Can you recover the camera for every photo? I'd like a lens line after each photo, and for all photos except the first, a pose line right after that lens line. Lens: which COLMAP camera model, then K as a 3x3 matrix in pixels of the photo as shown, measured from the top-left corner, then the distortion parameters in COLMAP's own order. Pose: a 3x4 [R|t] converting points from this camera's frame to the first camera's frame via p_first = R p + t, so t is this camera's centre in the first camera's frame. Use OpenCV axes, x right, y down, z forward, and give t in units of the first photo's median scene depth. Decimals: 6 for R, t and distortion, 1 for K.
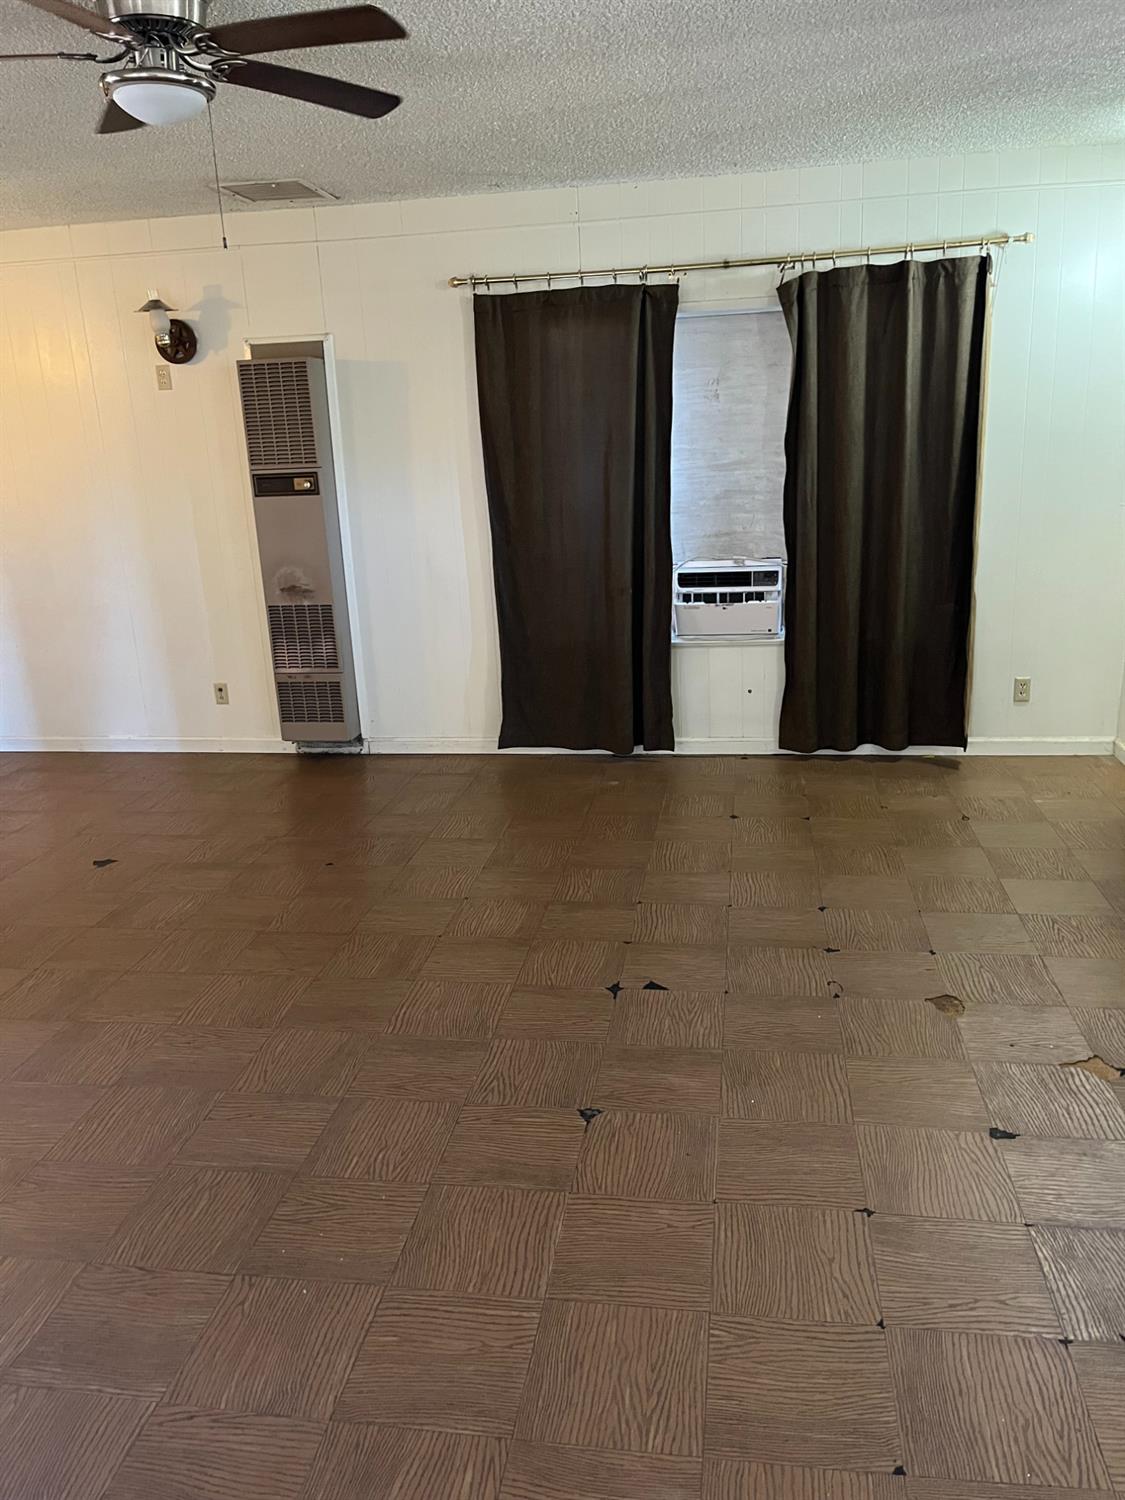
lens RADIAL K [[1141.3, 0, 565.2], [0, 1141.3, 750.9], [0, 0, 1]] dist [0.045323, -0.048774]
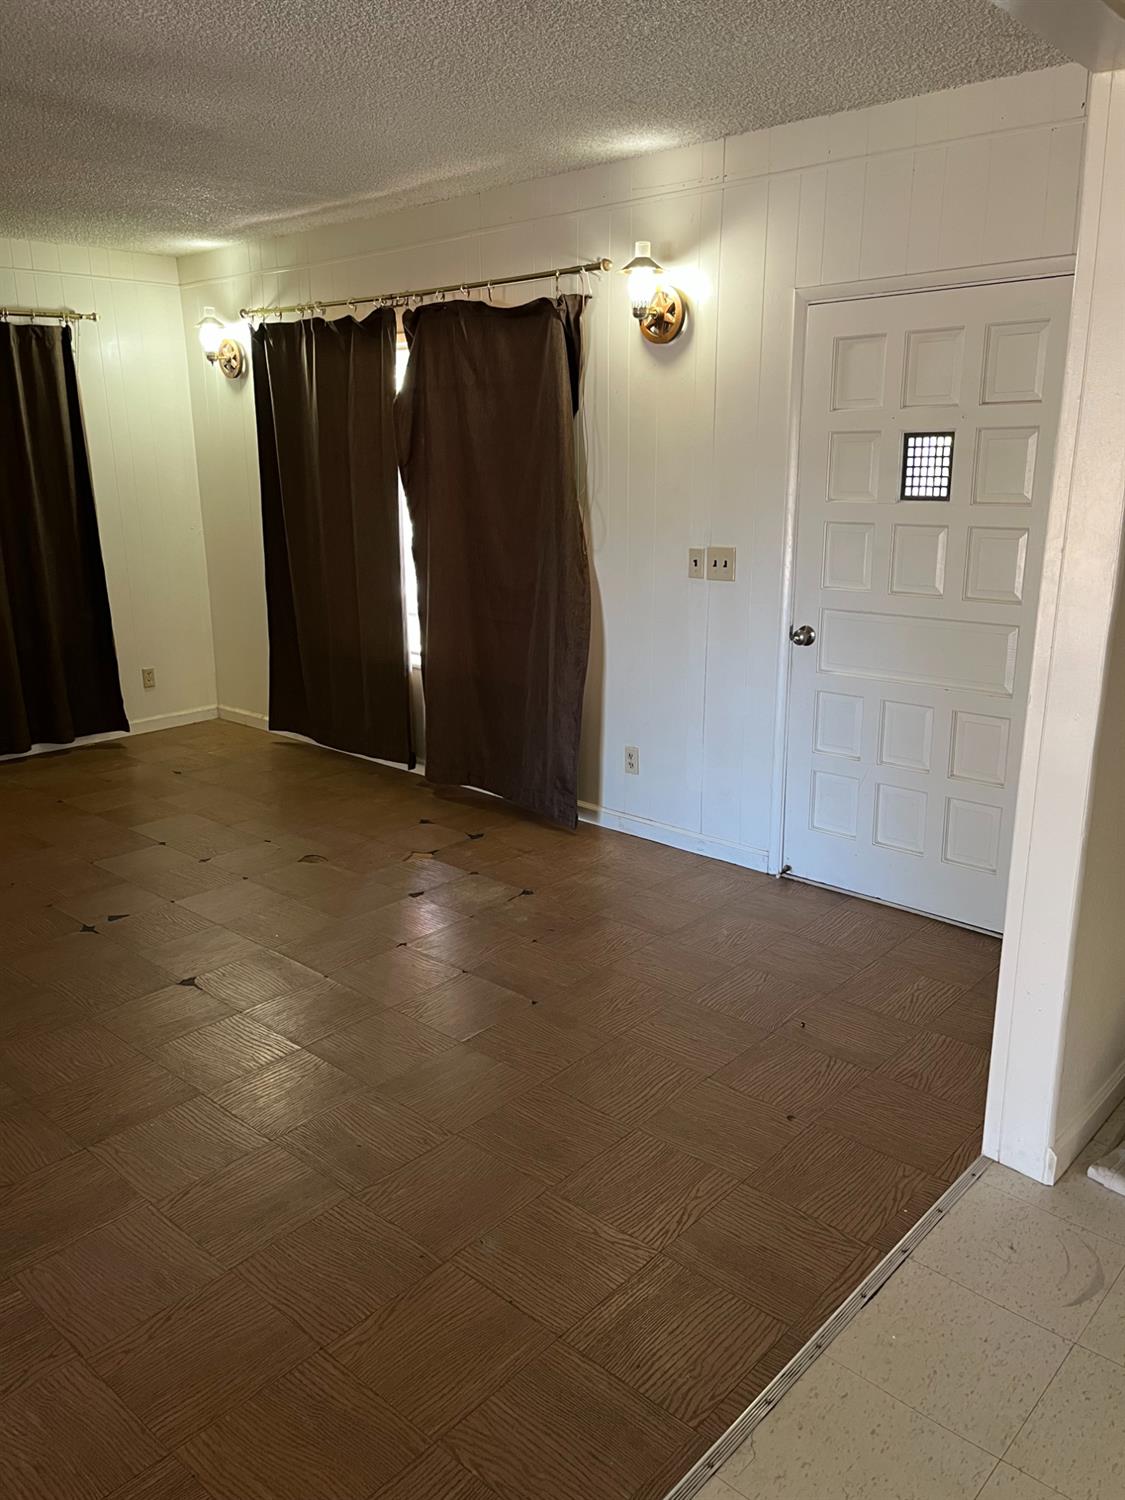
lens RADIAL K [[1141.3, 0, 565.2], [0, 1141.3, 750.9], [0, 0, 1]] dist [0.045323, -0.048774]
pose [[0.551586, -0.180232, 0.814414, -0.416030], [0.210159, 0.974907, 0.073413, 0.030256], [-0.807209, 0.130663, 0.575622, -0.072015]]
